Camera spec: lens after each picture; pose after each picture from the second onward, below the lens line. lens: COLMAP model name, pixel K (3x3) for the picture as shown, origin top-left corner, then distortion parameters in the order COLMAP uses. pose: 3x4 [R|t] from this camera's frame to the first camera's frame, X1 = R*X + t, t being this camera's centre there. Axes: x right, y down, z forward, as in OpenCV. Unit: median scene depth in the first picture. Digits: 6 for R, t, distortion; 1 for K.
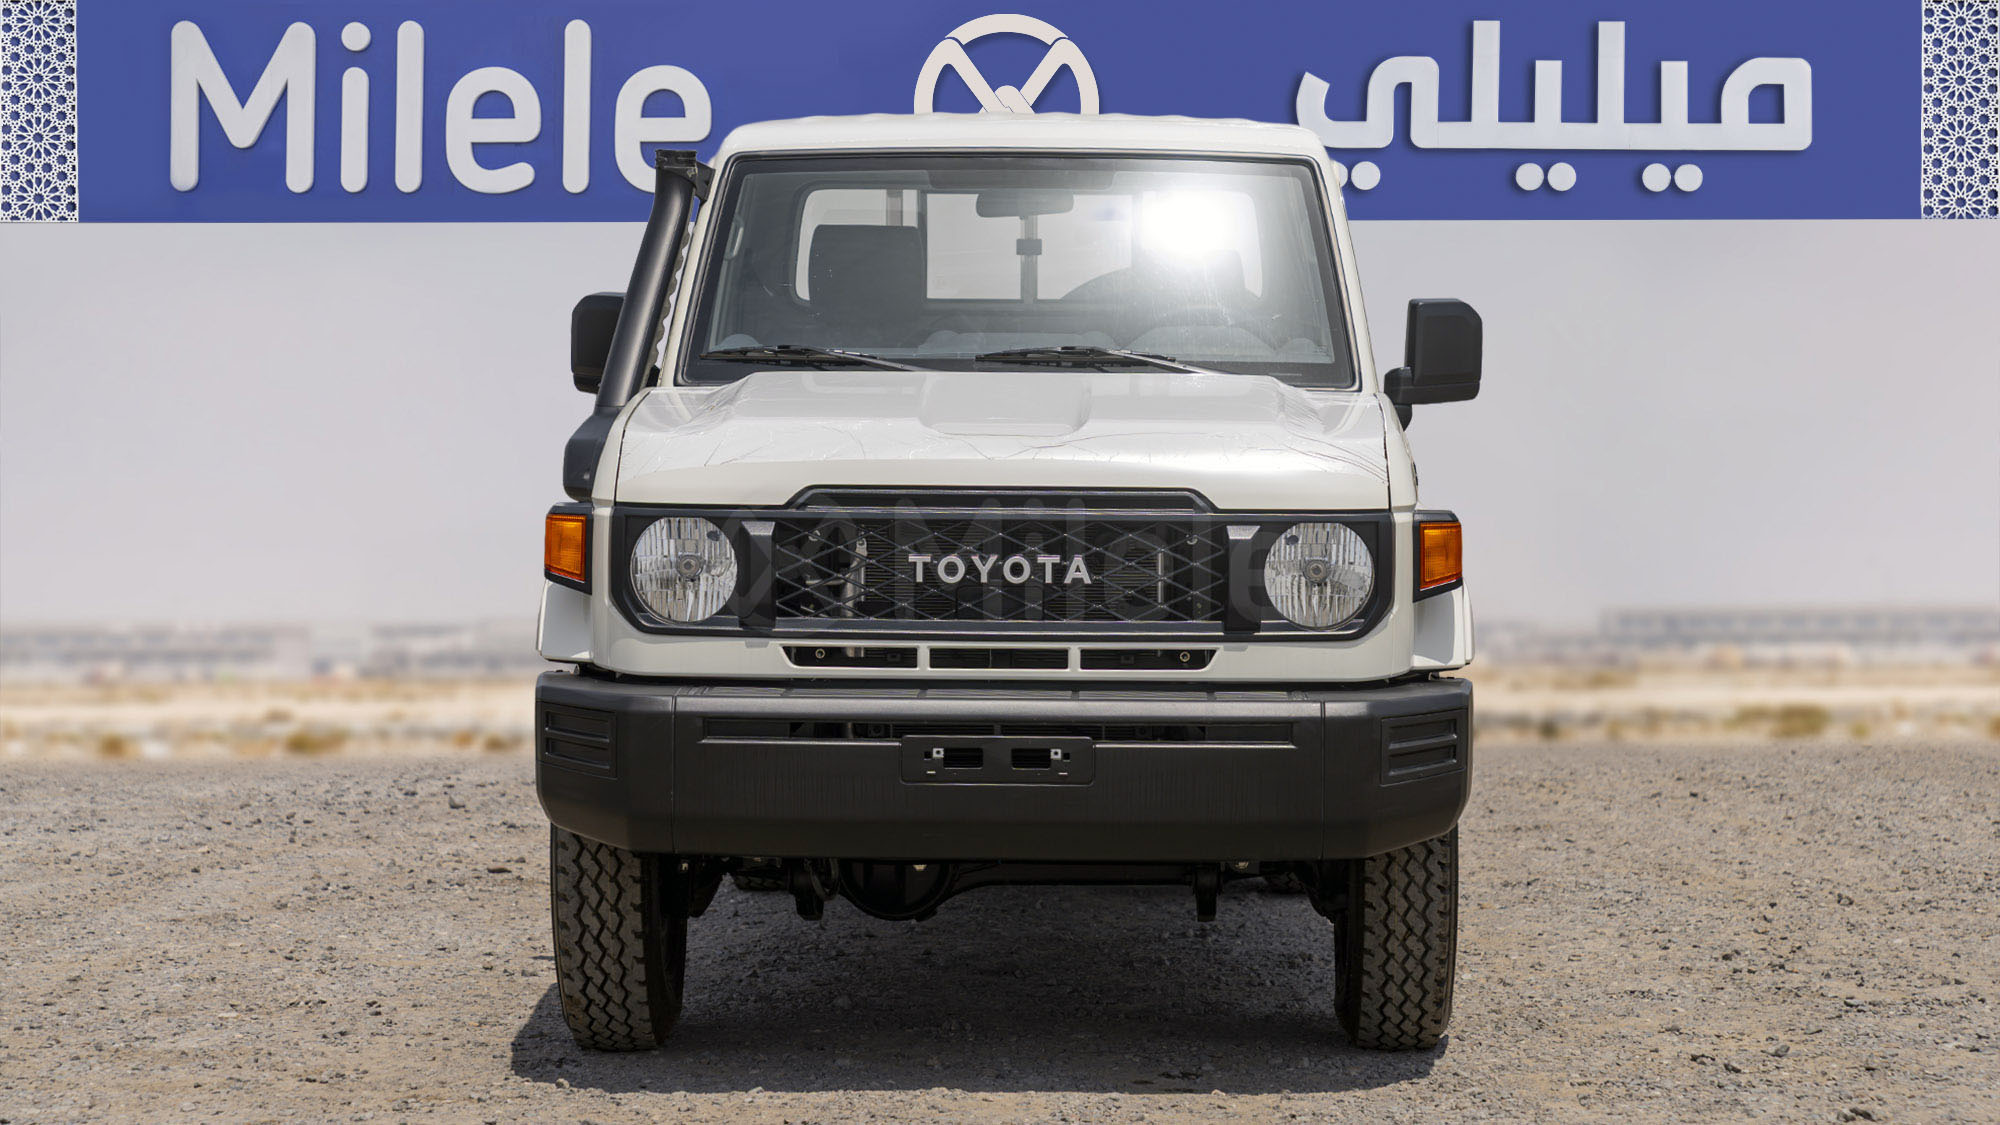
lens RADIAL K [[5026.4, 0, 1003.3], [0, 5026.4, 371.8], [0, 0, 1]] dist [-0.141830, -0.508452]
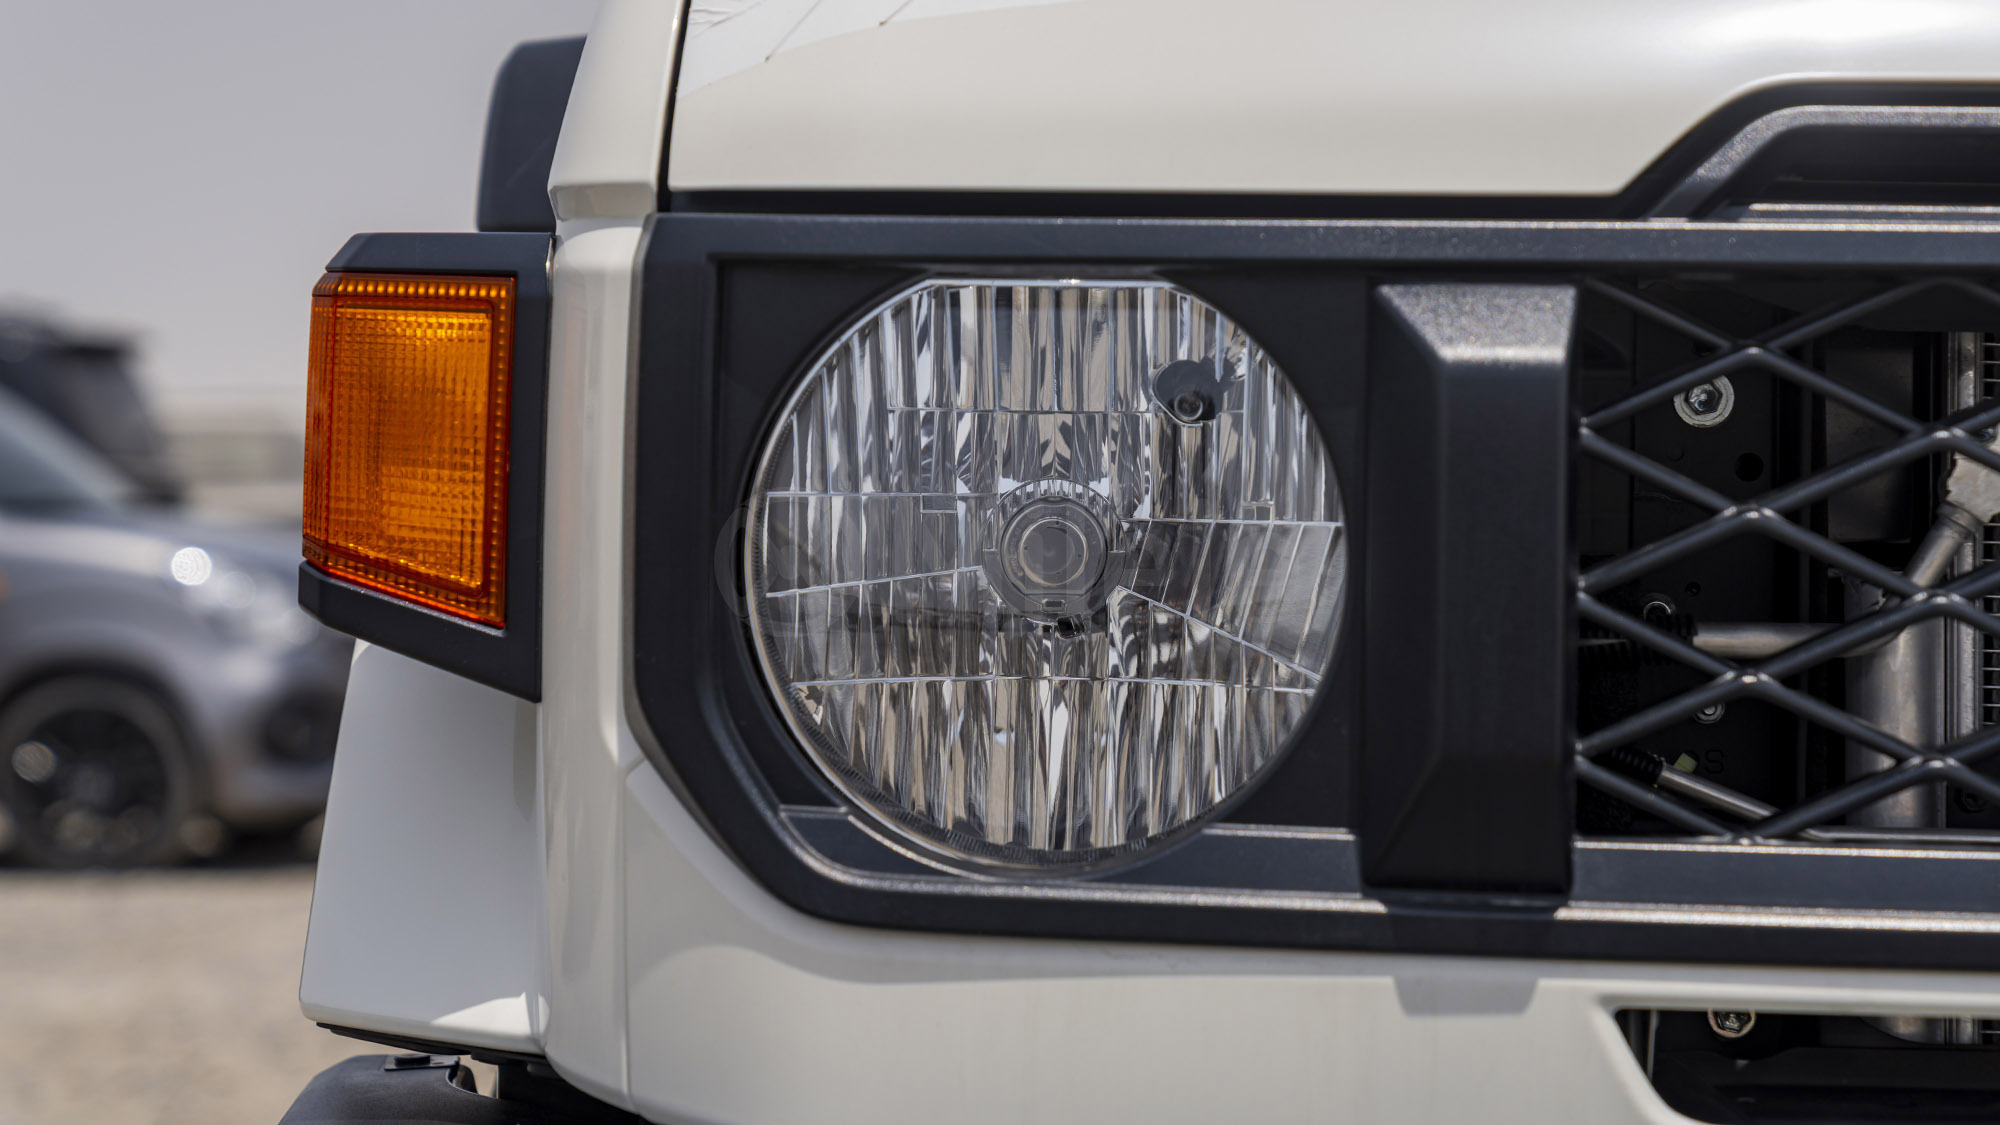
lens RADIAL K [[4842.1, 0, 1000.0], [0, 4842.1, 562.5], [0, 0, 1]] dist [-0.204468, -0.121728]
pose [[0.998951, 0.007052, -0.045250, -0.057336], [-0.006260, 0.999825, 0.017631, 0.036336], [0.045367, -0.017329, 0.998820, 0.828871]]
